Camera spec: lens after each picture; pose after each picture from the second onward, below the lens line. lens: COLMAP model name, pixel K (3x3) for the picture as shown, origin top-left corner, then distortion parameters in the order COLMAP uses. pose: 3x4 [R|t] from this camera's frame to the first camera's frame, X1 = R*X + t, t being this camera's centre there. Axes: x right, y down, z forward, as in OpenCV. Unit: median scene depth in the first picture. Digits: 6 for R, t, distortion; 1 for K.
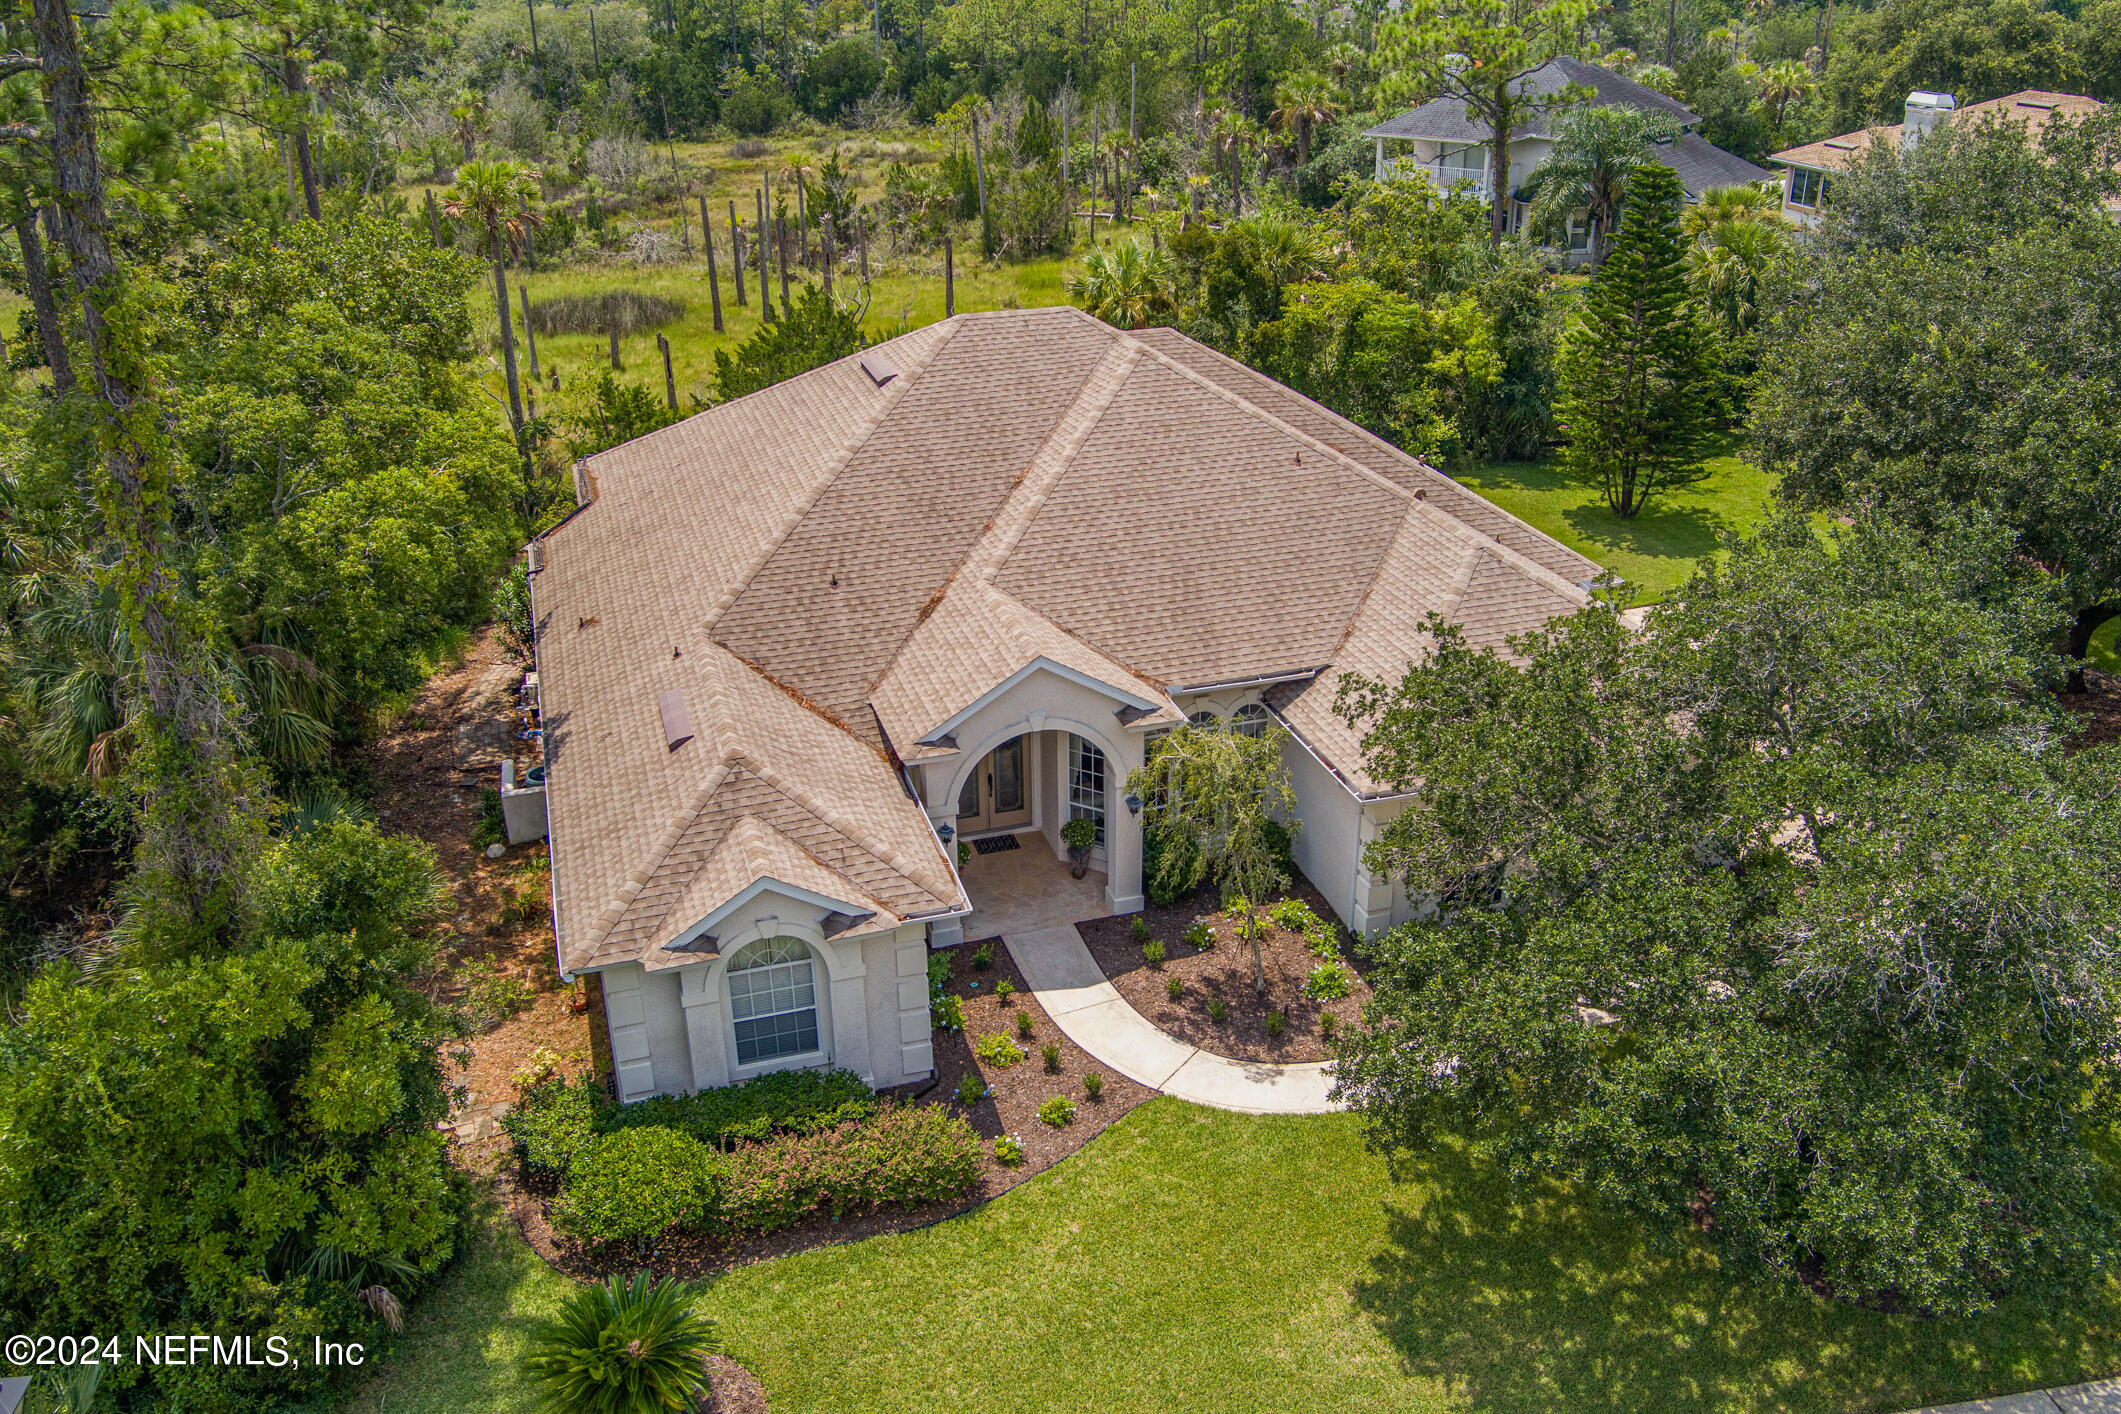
lens RADIAL K [[1710.7, 0, 1060.1], [0, 1710.7, 698.7], [0, 0, 1]] dist [-0.072559, 0.031127]
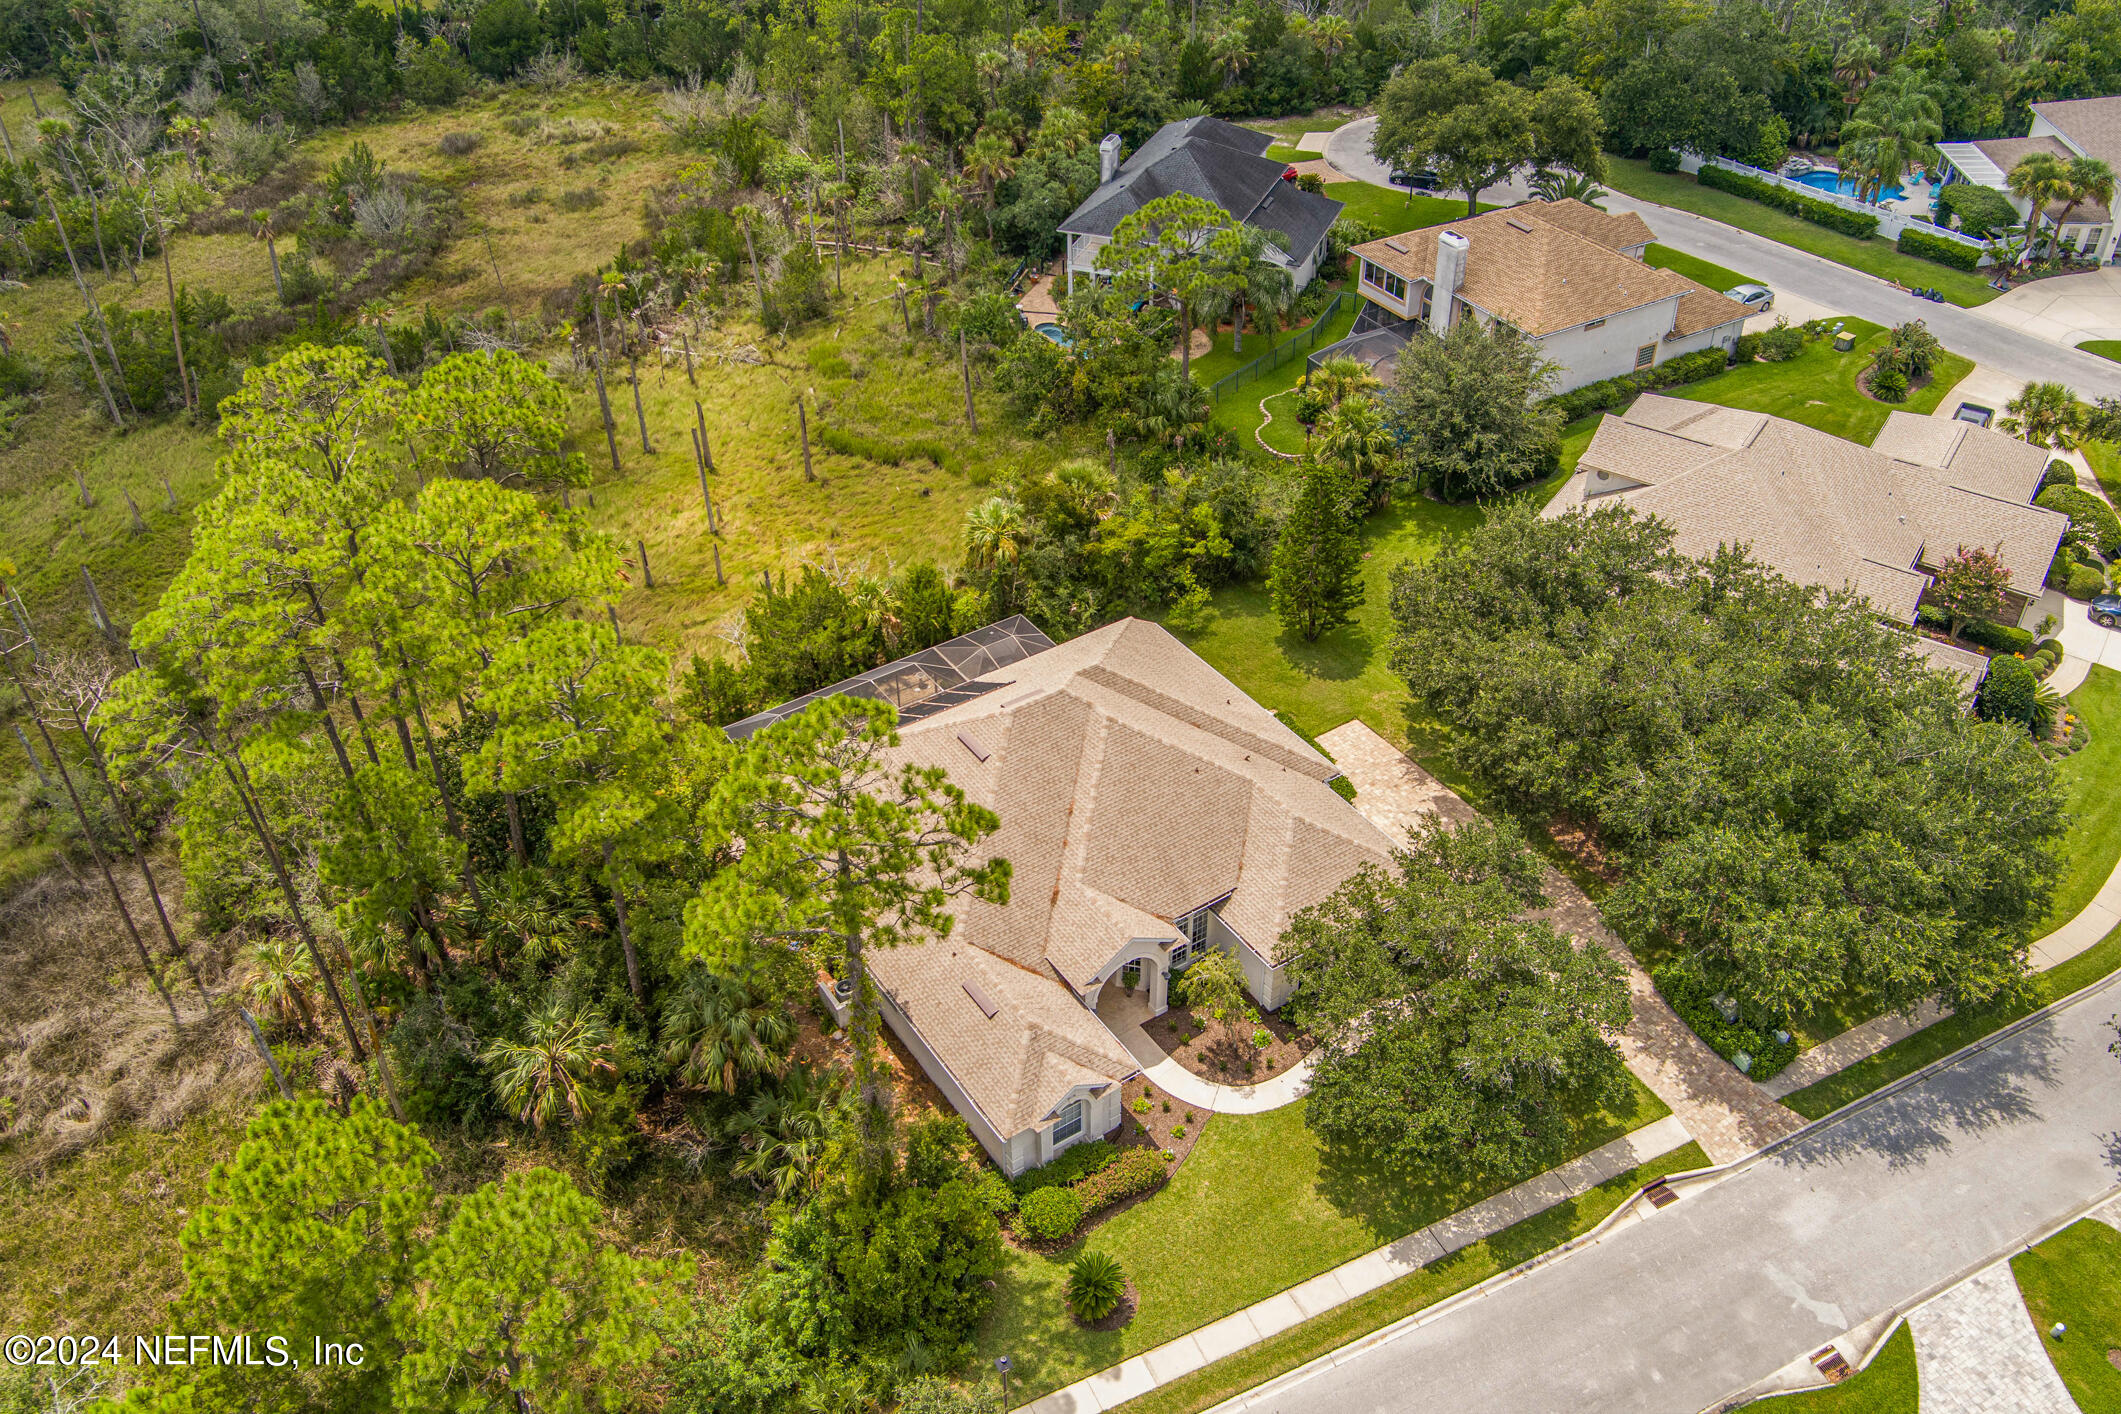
lens RADIAL K [[1710.7, 0, 1066.1], [0, 1710.7, 713.6], [0, 0, 1]] dist [-0.072559, 0.031127]
pose [[0.958892, -0.171251, 0.226273, -0.546330], [0.116875, 0.964941, 0.235010, -0.836607], [-0.258585, -0.198903, 0.945289, -1.029561]]
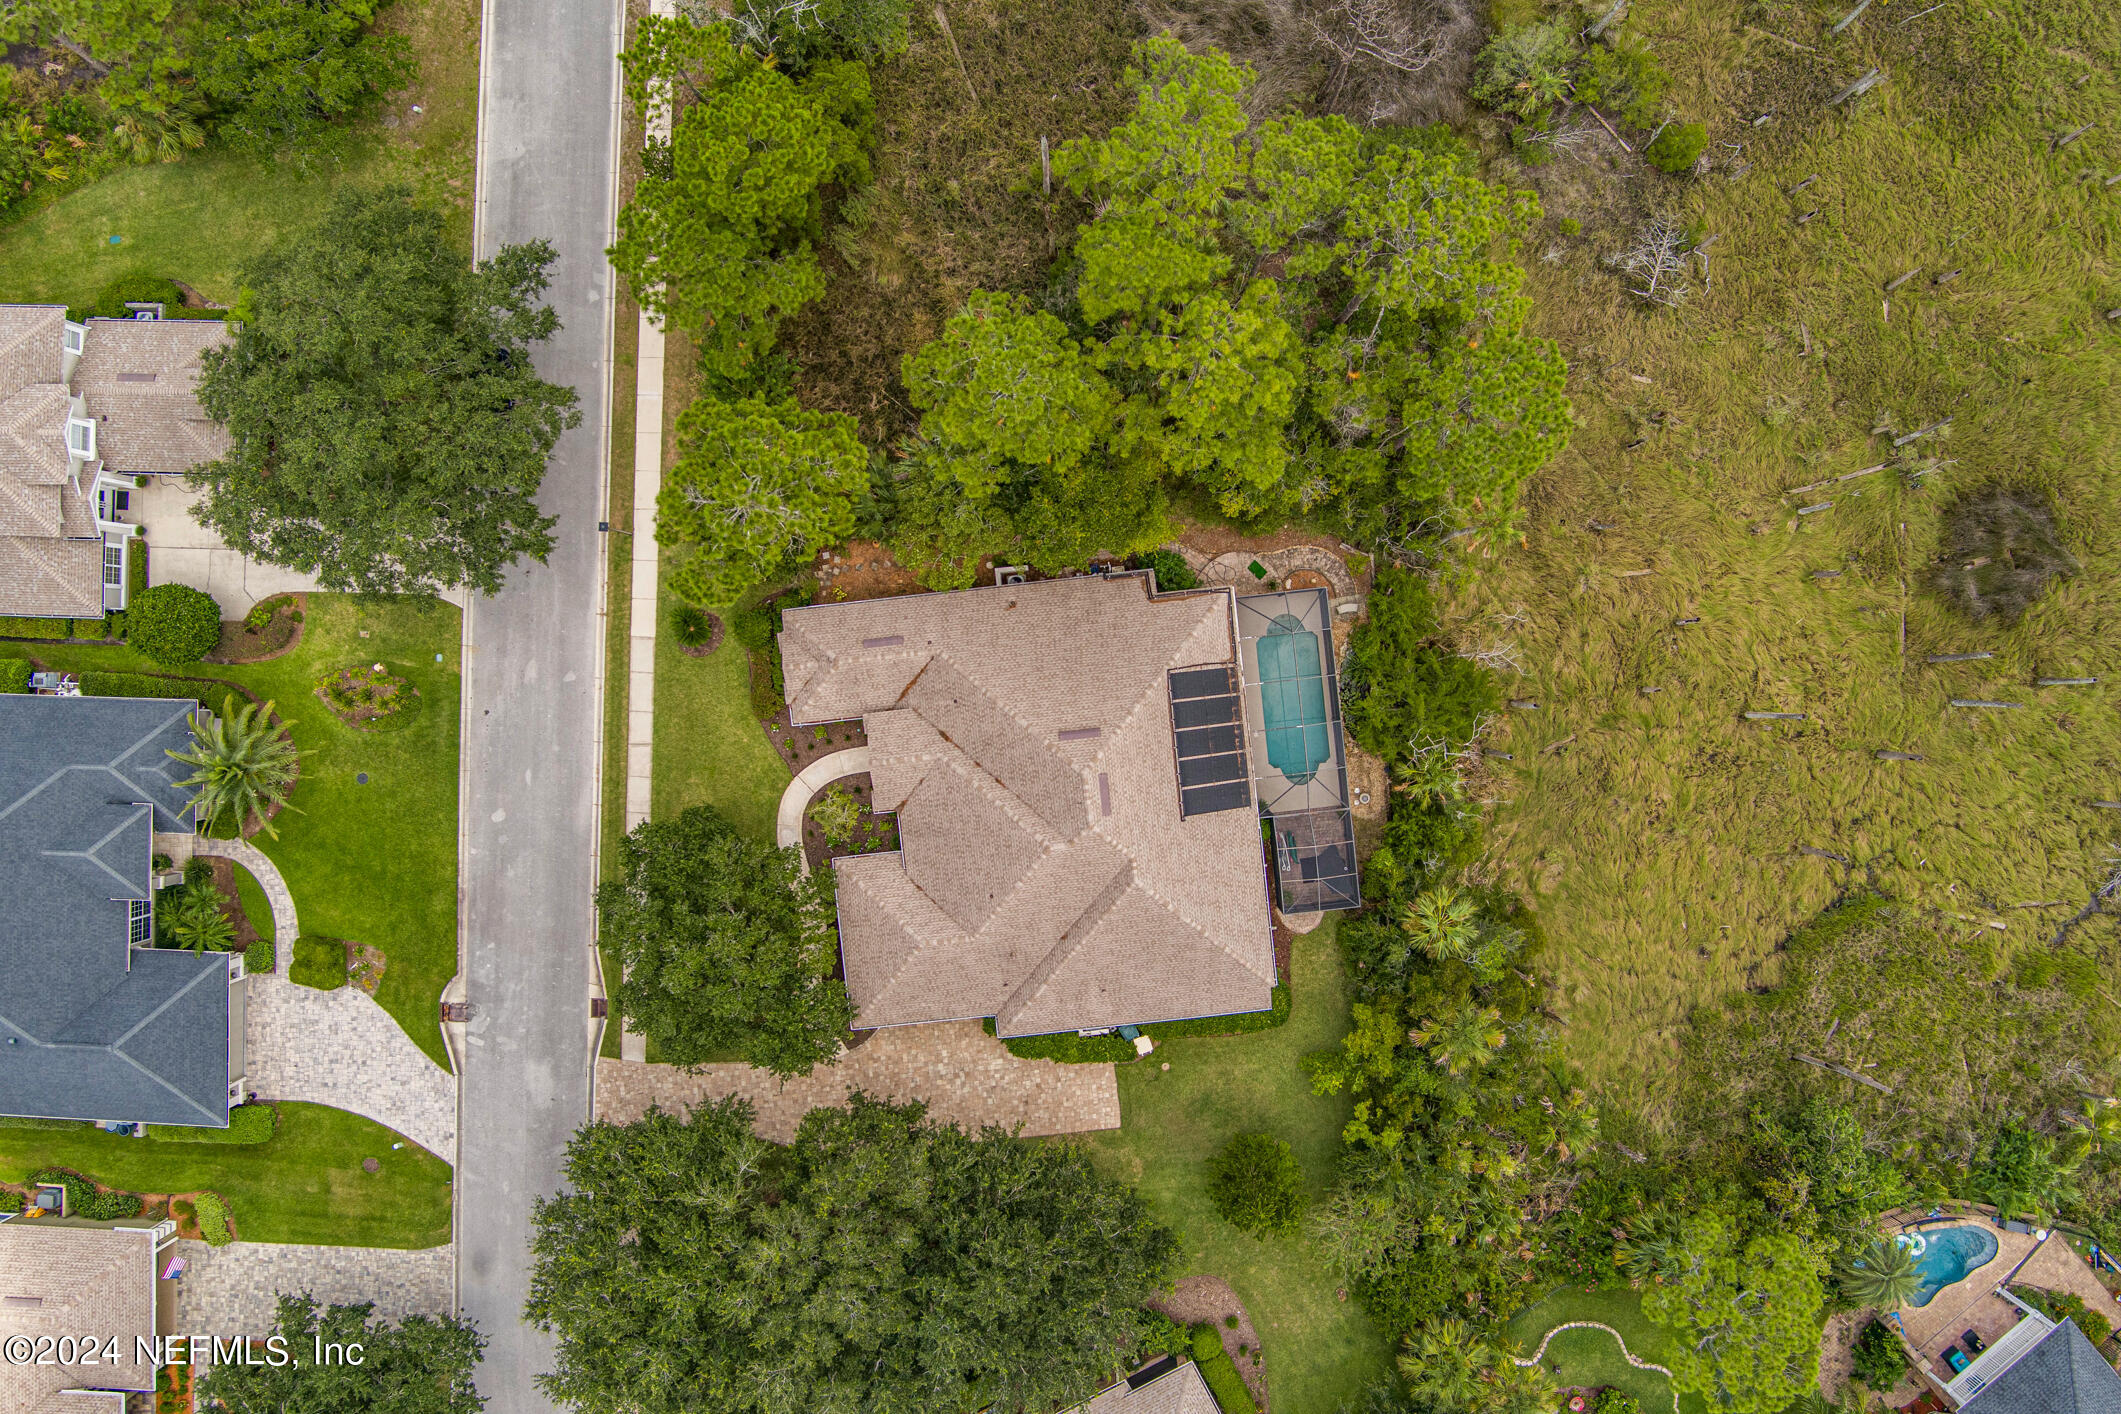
lens RADIAL K [[1710.7, 0, 1059.9], [0, 1710.7, 701.1], [0, 0, 1]] dist [-0.072559, 0.031127]
pose [[-0.189030, 0.981009, 0.043453, -0.307934], [-0.384742, -0.114703, 0.915870, -2.821622], [0.903461, 0.156409, 0.399117, 0.094309]]
